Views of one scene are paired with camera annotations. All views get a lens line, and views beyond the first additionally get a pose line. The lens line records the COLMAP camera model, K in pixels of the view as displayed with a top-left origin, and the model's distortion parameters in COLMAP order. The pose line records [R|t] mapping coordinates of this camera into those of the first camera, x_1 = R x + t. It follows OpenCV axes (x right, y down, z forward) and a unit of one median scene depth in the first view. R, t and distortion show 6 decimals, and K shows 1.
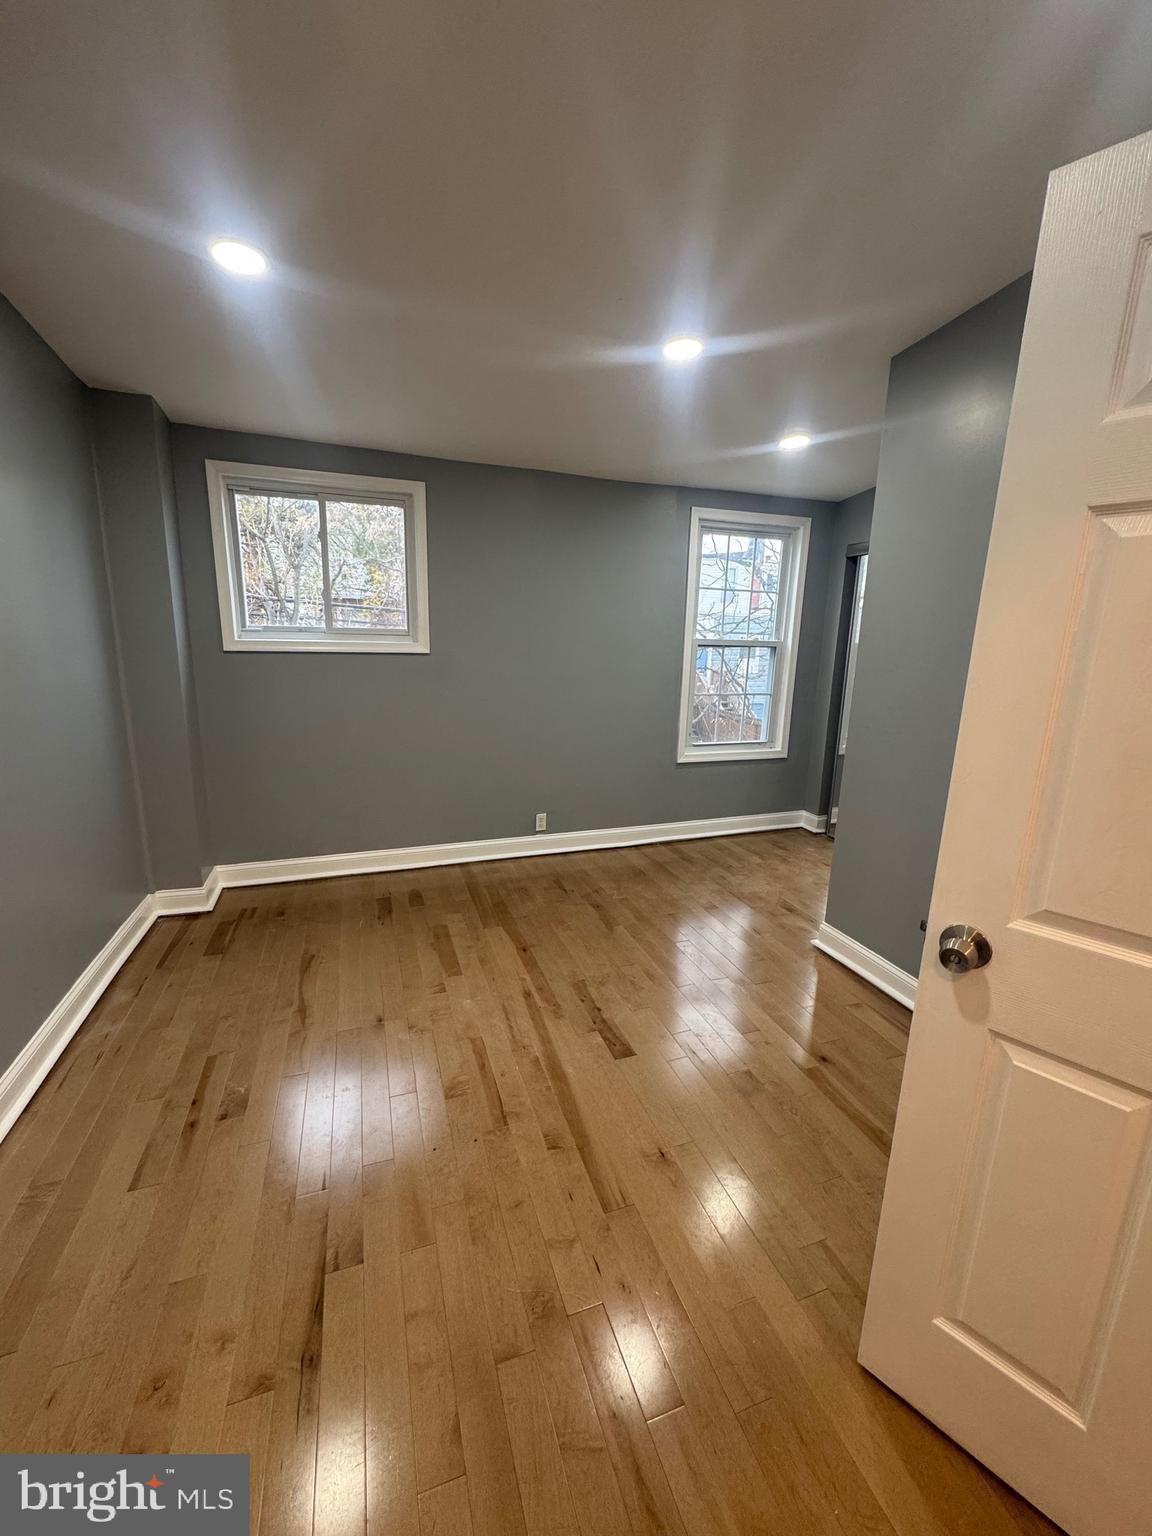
lens RADIAL K [[612.1, 0, 574.0], [0, 612.1, 767.1], [0, 0, 1]] dist [-0.003460, 0.000967]
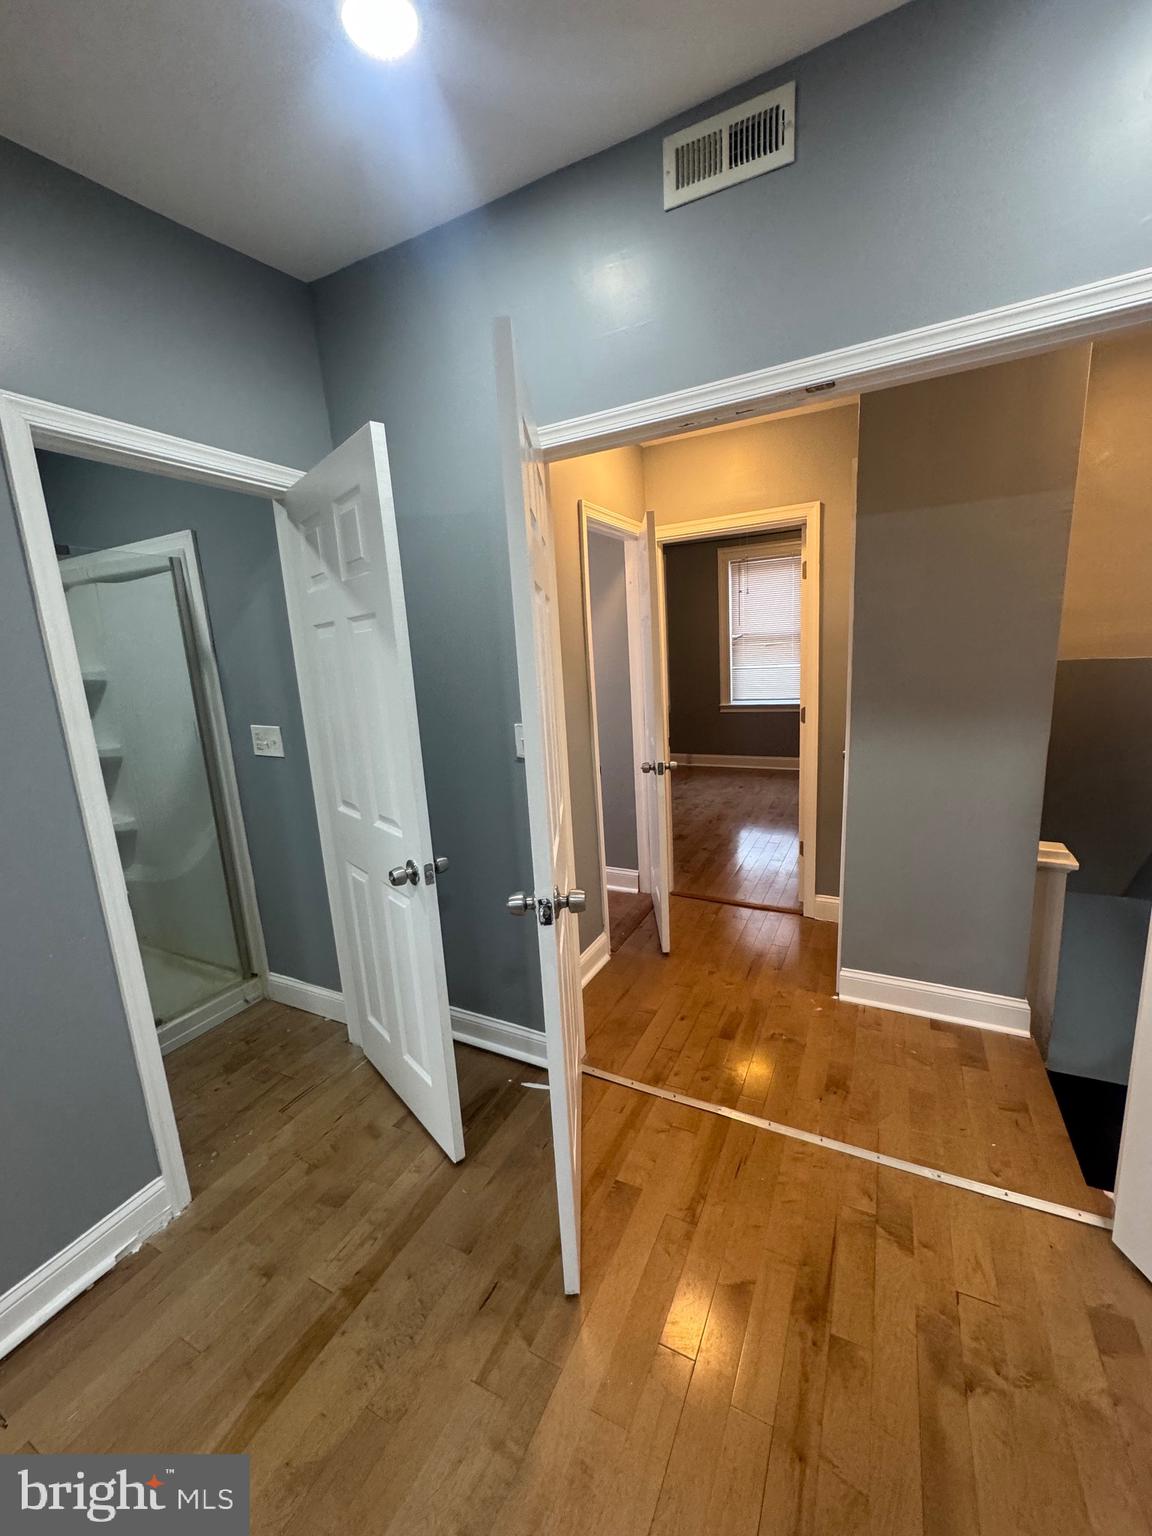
lens RADIAL K [[612.1, 0, 573.5], [0, 612.1, 767.2], [0, 0, 1]] dist [-0.003460, 0.000967]
pose [[-0.693043, -0.120026, 0.710834, -0.121177], [0.201345, 0.914574, 0.350735, -0.179718], [-0.692208, 0.386197, -0.609672, 0.711319]]
